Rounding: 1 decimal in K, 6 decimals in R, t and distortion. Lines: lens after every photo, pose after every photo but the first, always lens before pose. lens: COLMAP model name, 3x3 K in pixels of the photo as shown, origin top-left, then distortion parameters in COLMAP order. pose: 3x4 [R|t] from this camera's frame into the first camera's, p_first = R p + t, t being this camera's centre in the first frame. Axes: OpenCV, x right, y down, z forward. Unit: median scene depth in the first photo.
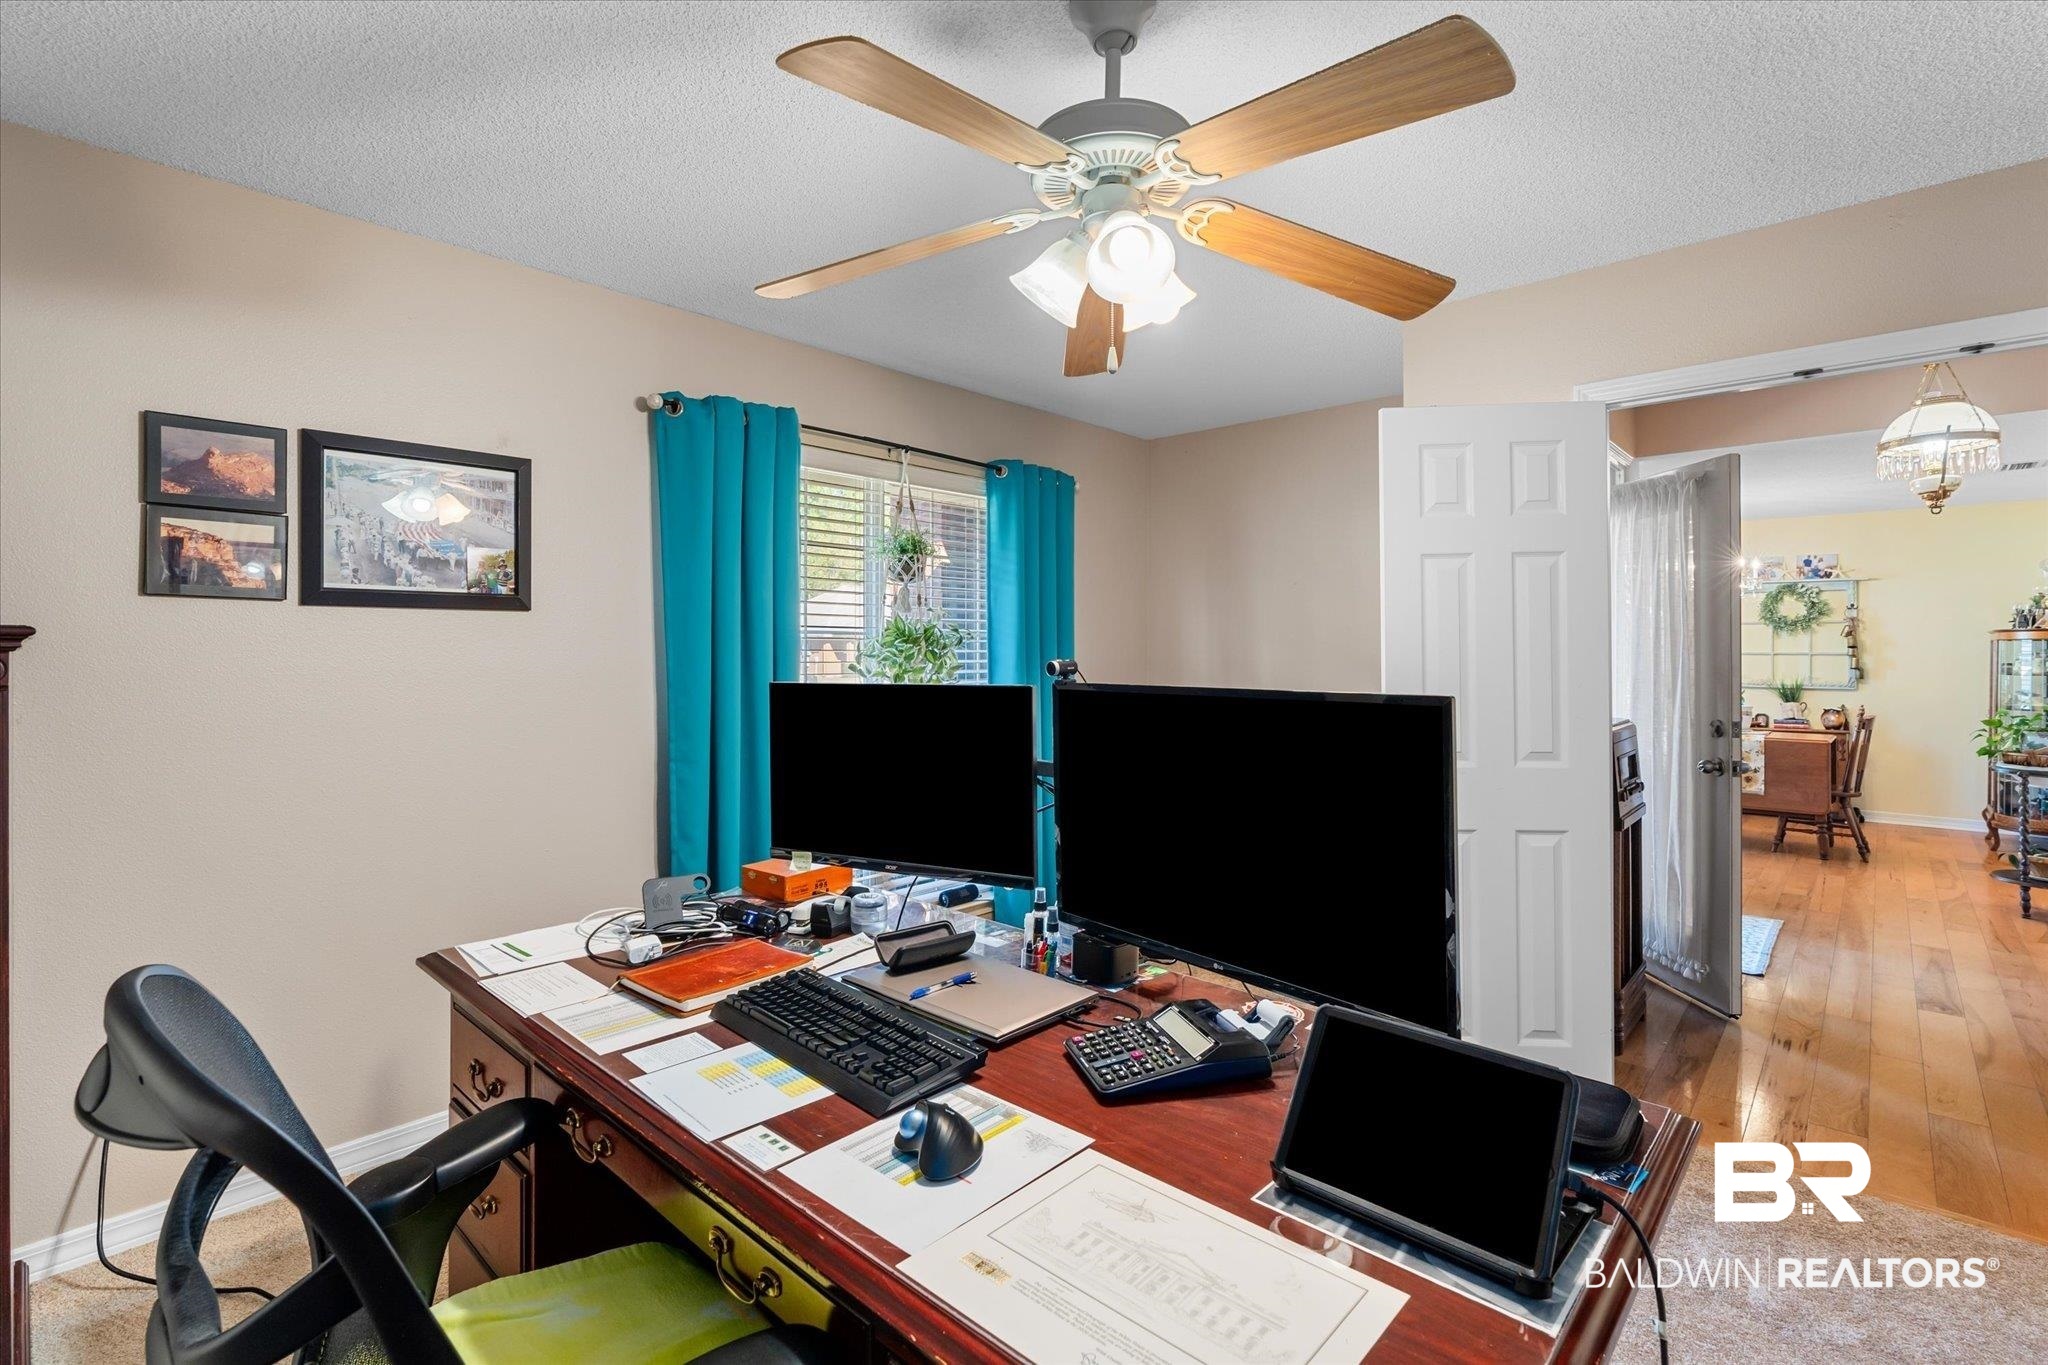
lens RADIAL K [[935.2, 0, 1029.4], [0, 935.2, 666.7], [0, 0, 1]] dist [-0.000187, -0.000081]
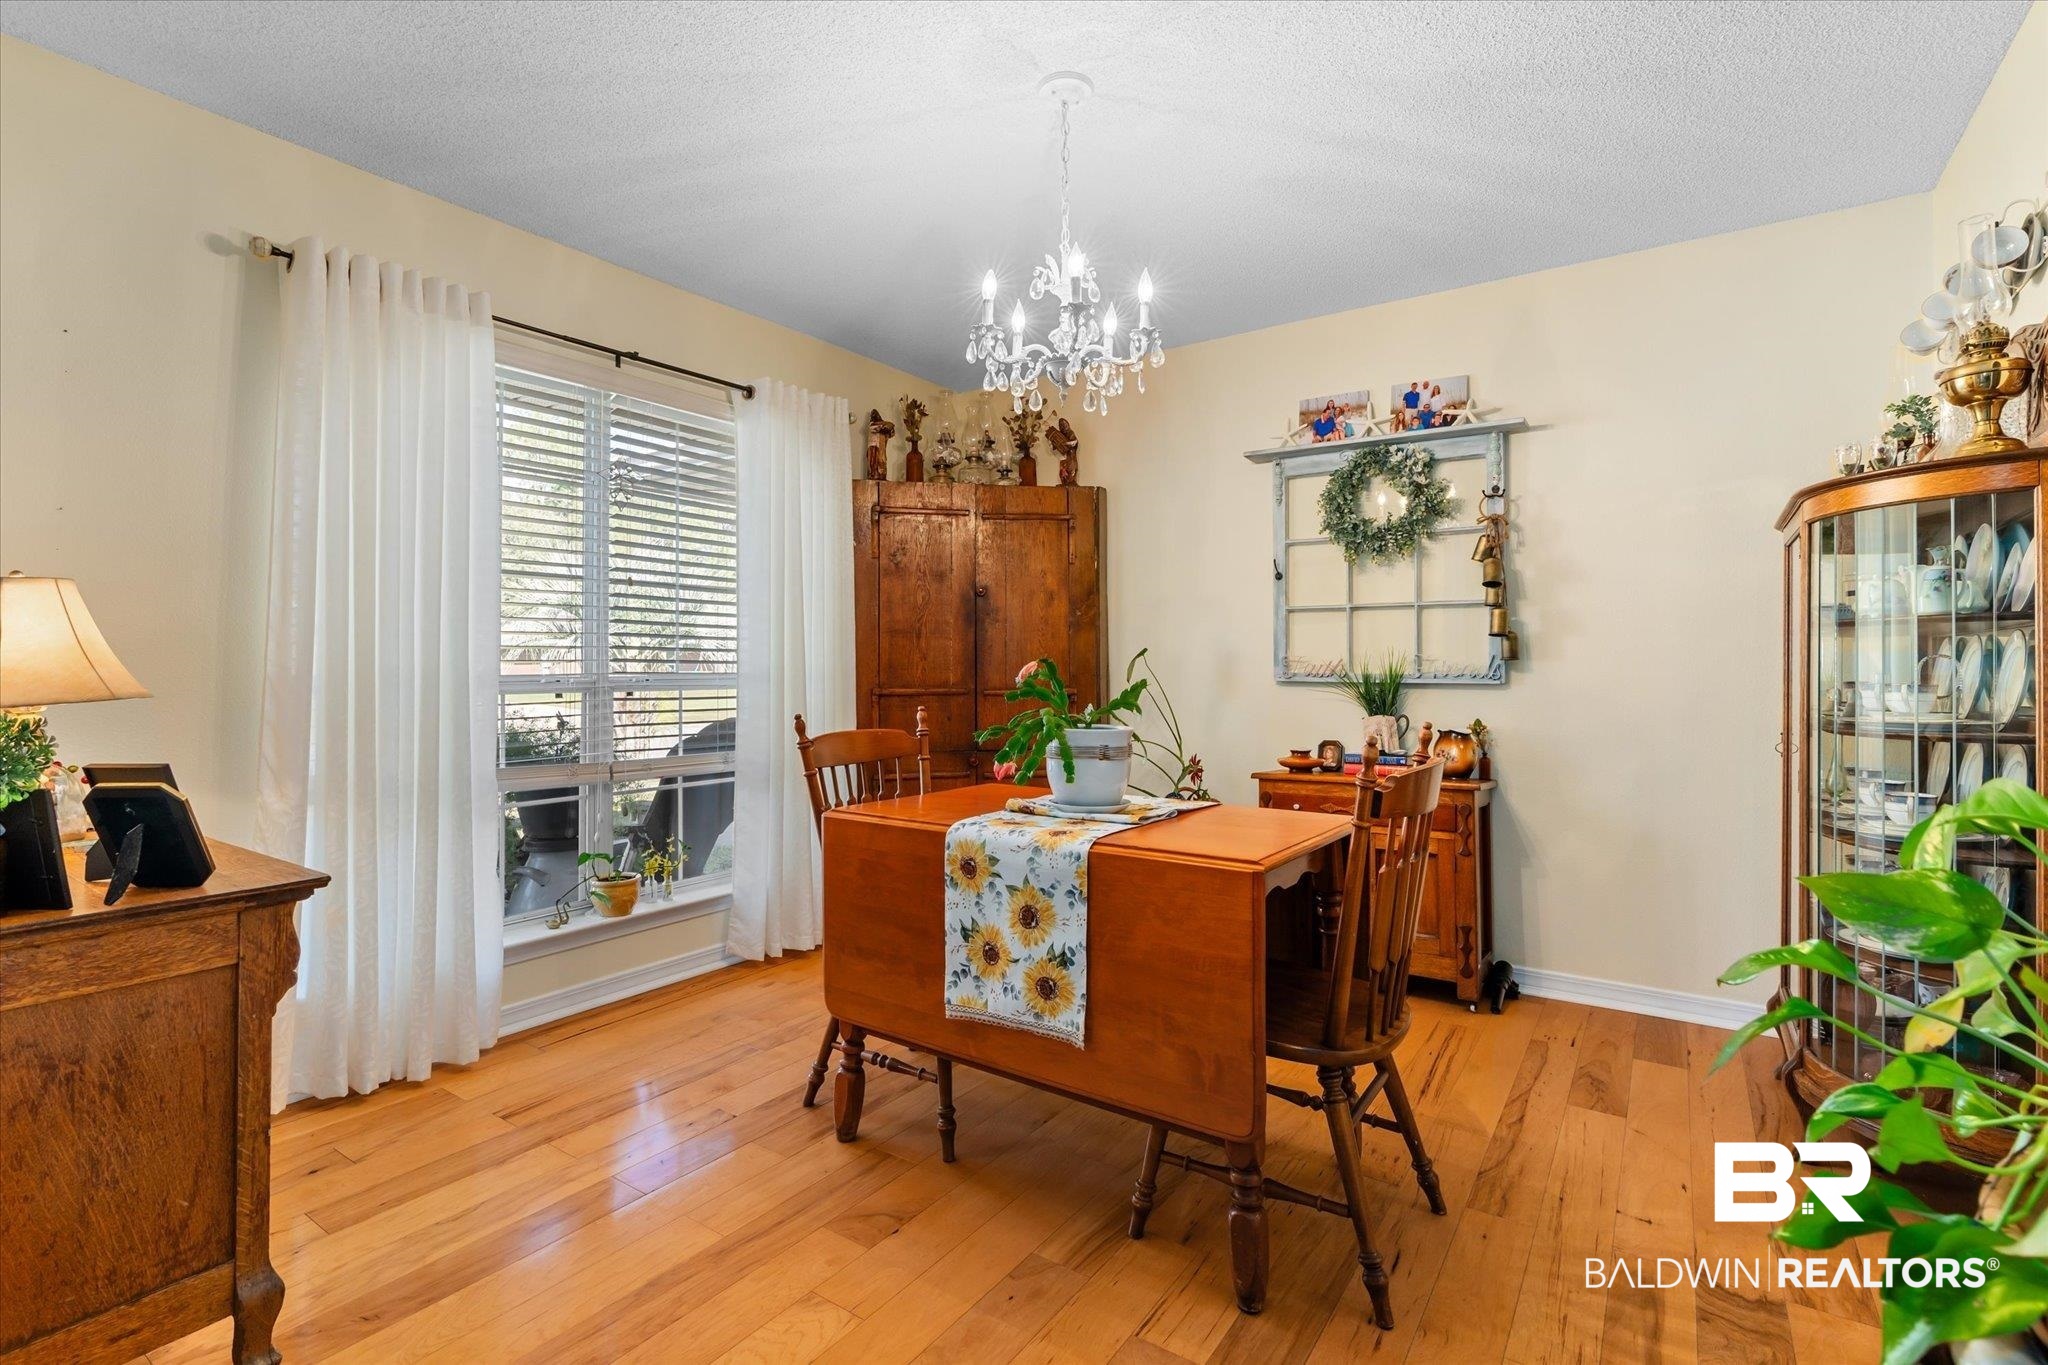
lens RADIAL K [[935.2, 0, 1019.6], [0, 935.2, 675.4], [0, 0, 1]] dist [-0.000187, -0.000081]
pose [[0.992139, -0.003036, 0.125105, 0.601447], [0.003420, 0.999990, -0.002851, 0.020591], [-0.125095, 0.003256, 0.992139, 0.593541]]
